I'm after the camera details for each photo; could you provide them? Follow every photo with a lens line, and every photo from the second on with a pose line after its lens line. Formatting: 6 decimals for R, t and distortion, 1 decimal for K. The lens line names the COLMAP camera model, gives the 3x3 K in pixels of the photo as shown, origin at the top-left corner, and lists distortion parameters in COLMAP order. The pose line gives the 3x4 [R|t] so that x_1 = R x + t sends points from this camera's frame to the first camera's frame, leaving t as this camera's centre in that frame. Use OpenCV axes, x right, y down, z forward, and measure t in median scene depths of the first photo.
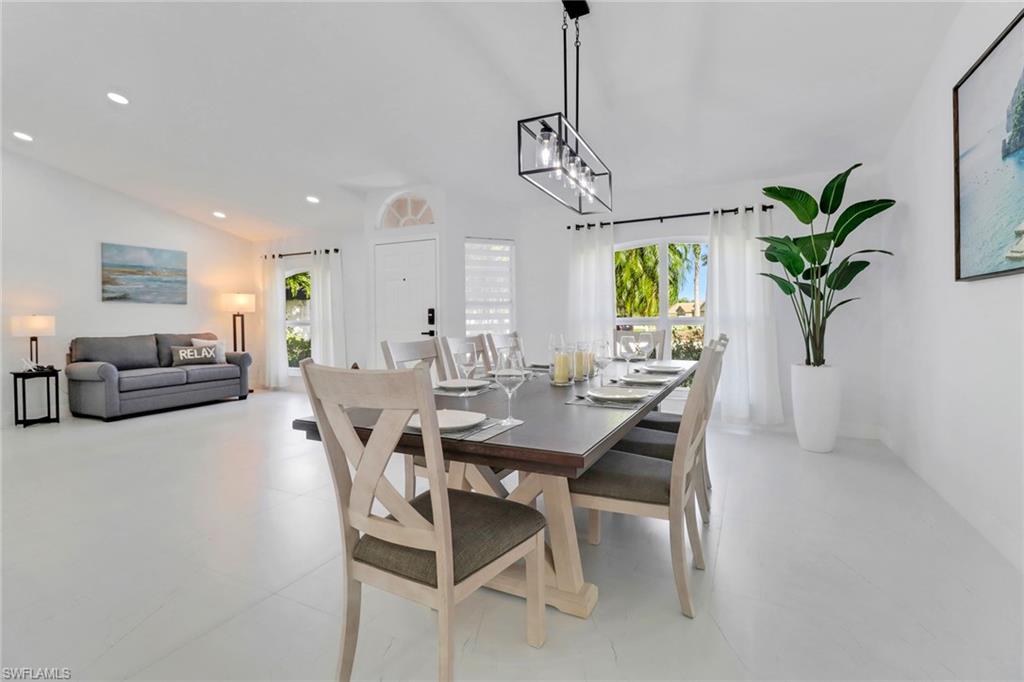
lens RADIAL K [[482.1, 0, 509.3], [0, 482.1, 324.1], [0, 0, 1]] dist [0.019930, -0.012992]
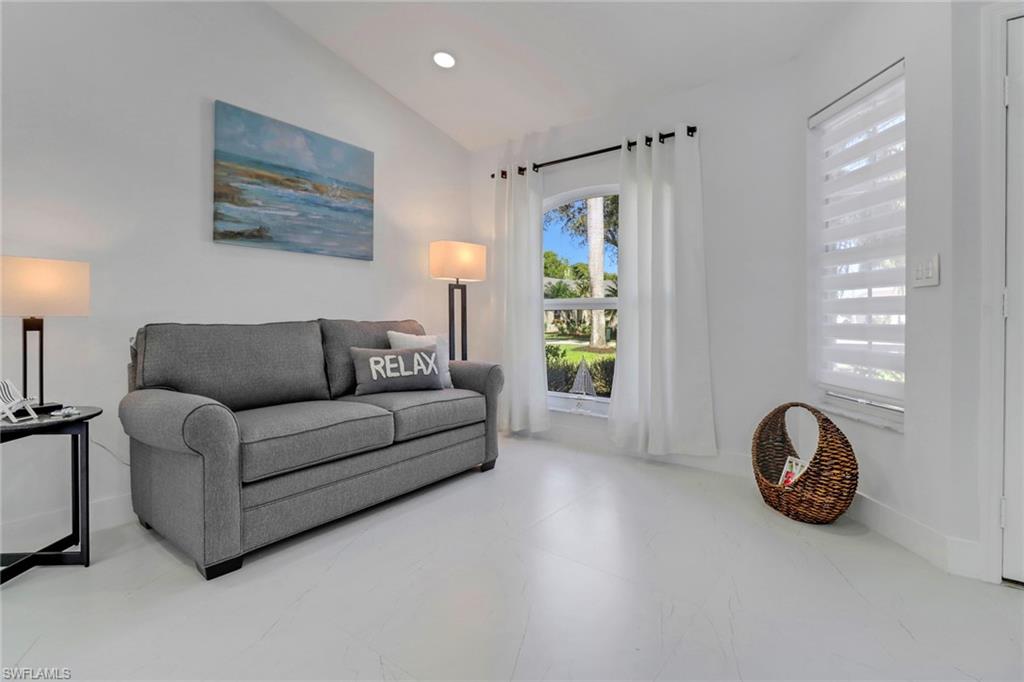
lens RADIAL K [[470.2, 0, 504.8], [0, 470.2, 320.9], [0, 0, 1]] dist [0.003181, -0.000160]
pose [[0.981063, 0.012324, -0.193298, -0.498252], [-0.012499, 0.999922, 0.000310, 0.020346], [0.193287, 0.002112, 0.981140, 0.633618]]
